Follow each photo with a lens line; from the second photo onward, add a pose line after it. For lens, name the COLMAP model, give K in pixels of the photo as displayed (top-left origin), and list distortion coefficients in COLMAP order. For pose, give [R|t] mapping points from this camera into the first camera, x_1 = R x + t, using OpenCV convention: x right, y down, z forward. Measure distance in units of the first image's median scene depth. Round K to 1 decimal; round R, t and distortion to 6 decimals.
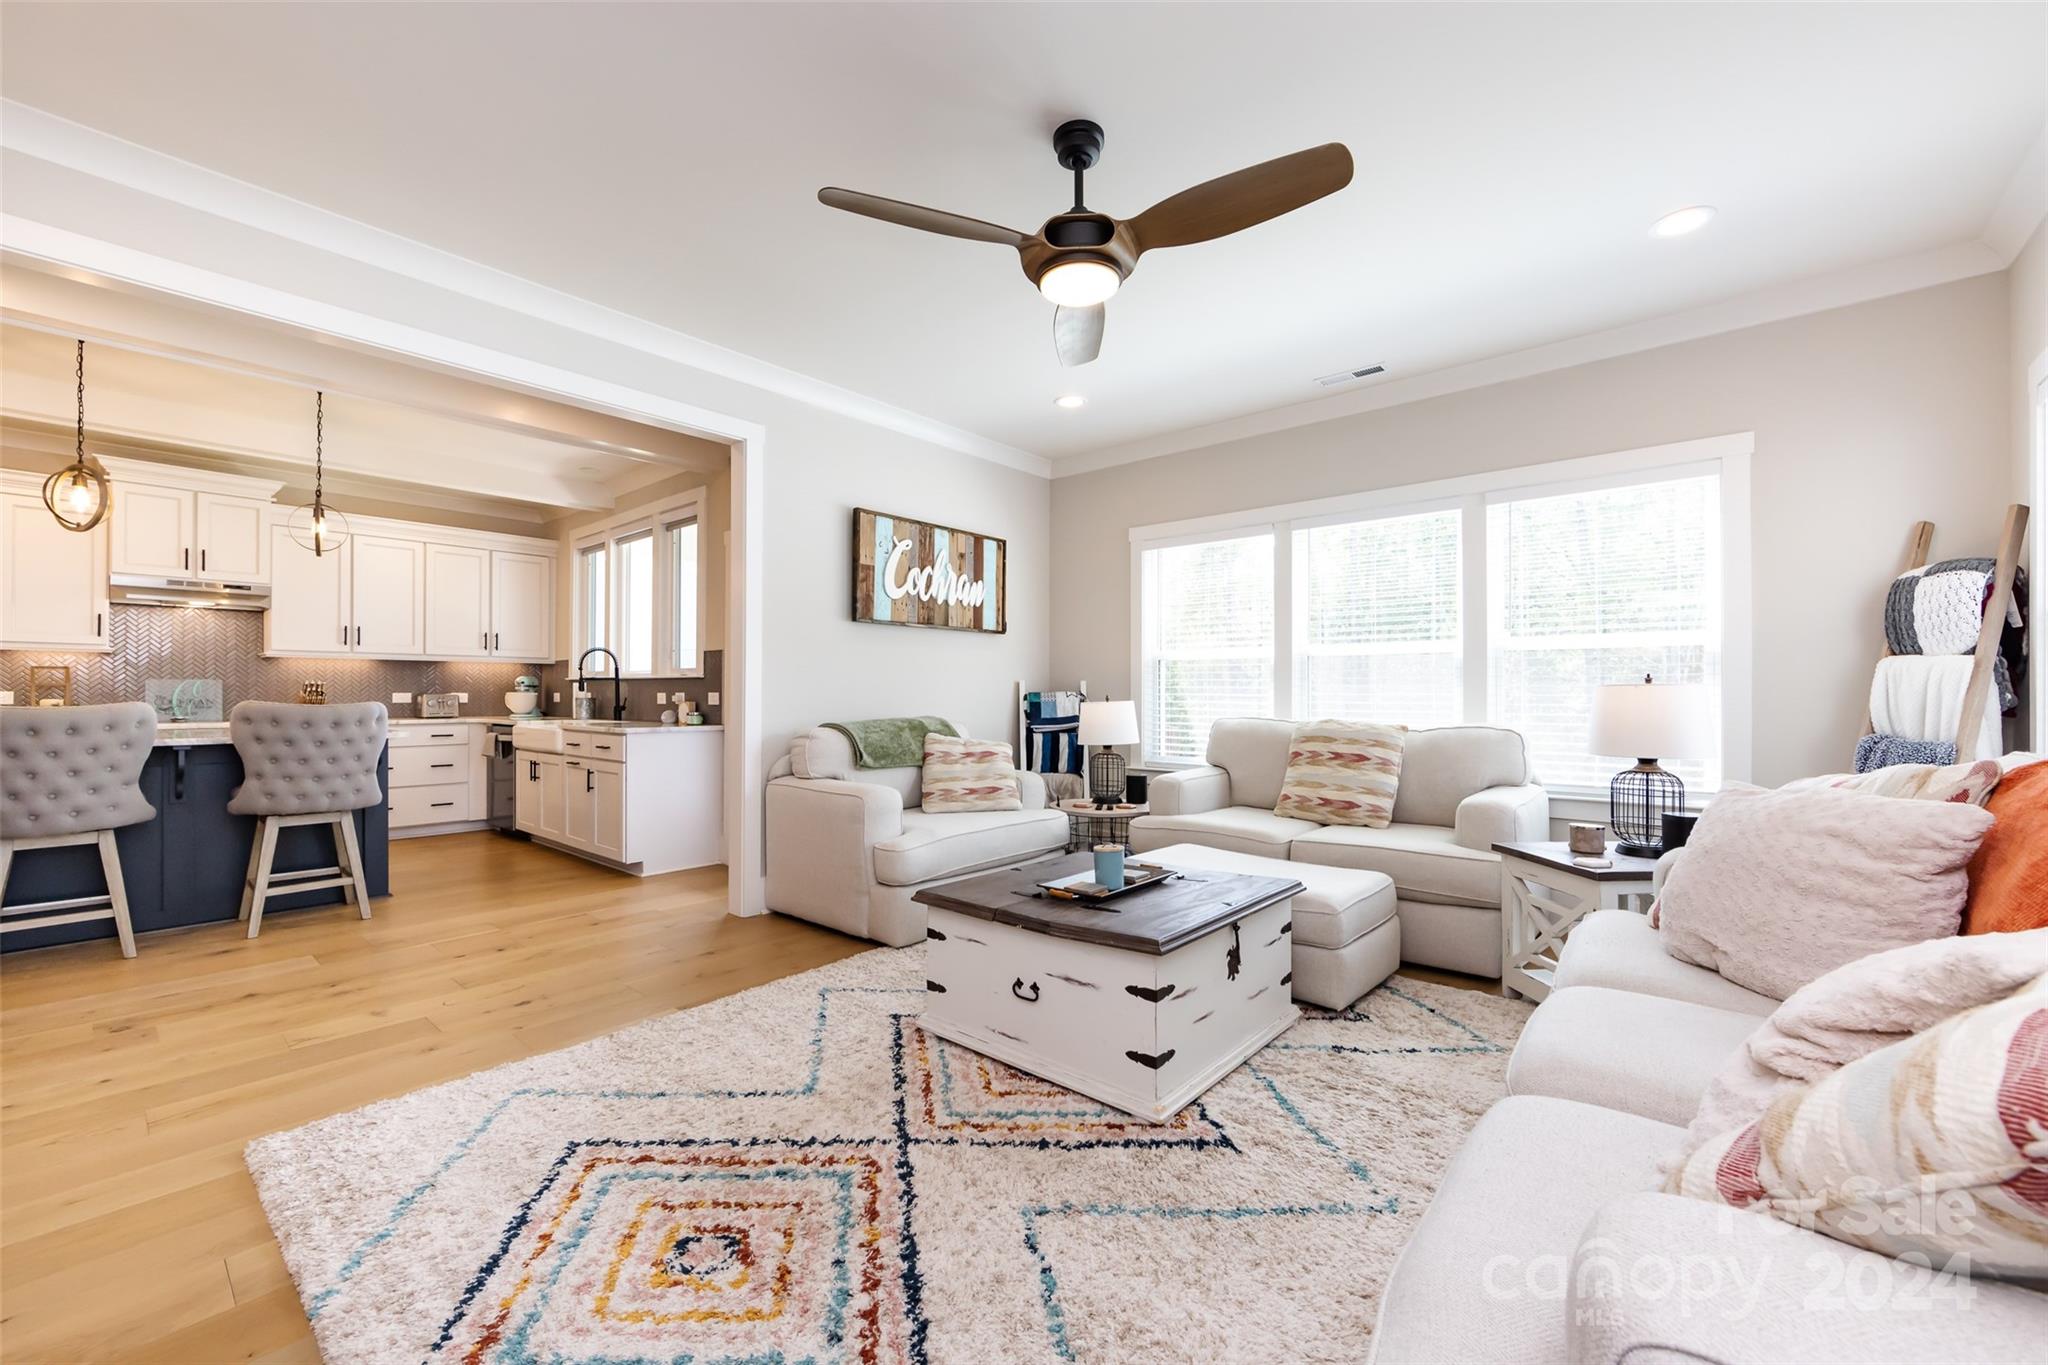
lens RADIAL K [[809.9, 0, 1018.0], [0, 809.9, 690.9], [0, 0, 1]] dist [-0.005174, 0.000665]
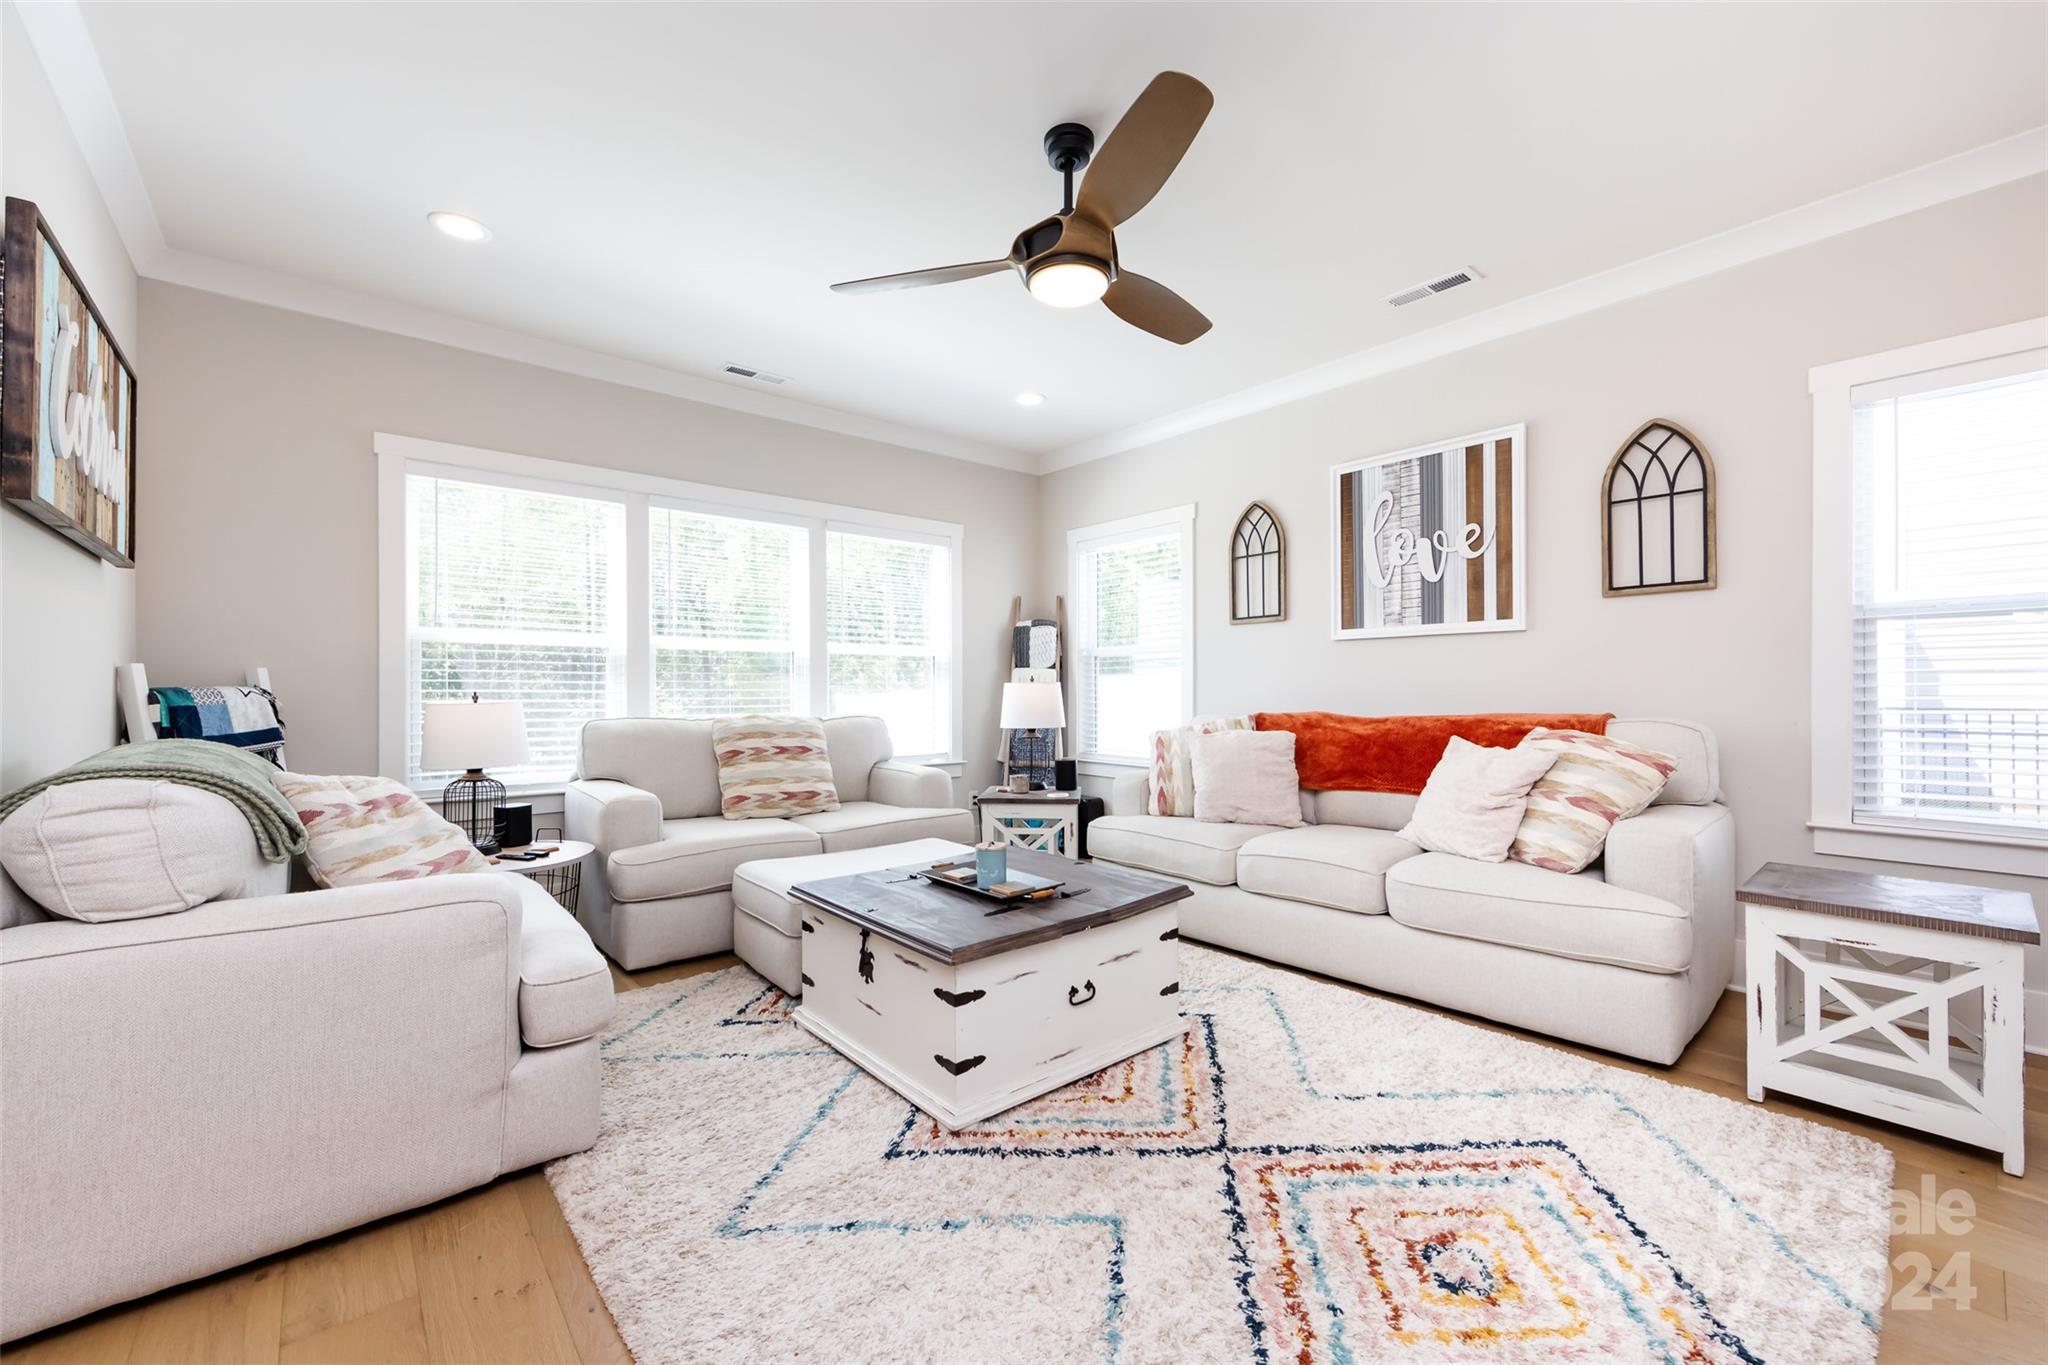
lens RADIAL K [[809.9, 0, 1018.9], [0, 809.9, 688.6], [0, 0, 1]] dist [-0.005174, 0.000665]
pose [[0.156935, -0.000246, 0.987609, -0.575091], [-0.000665, 1.000000, 0.000355, 0.002679], [-0.987609, -0.000713, 0.156935, 0.553049]]
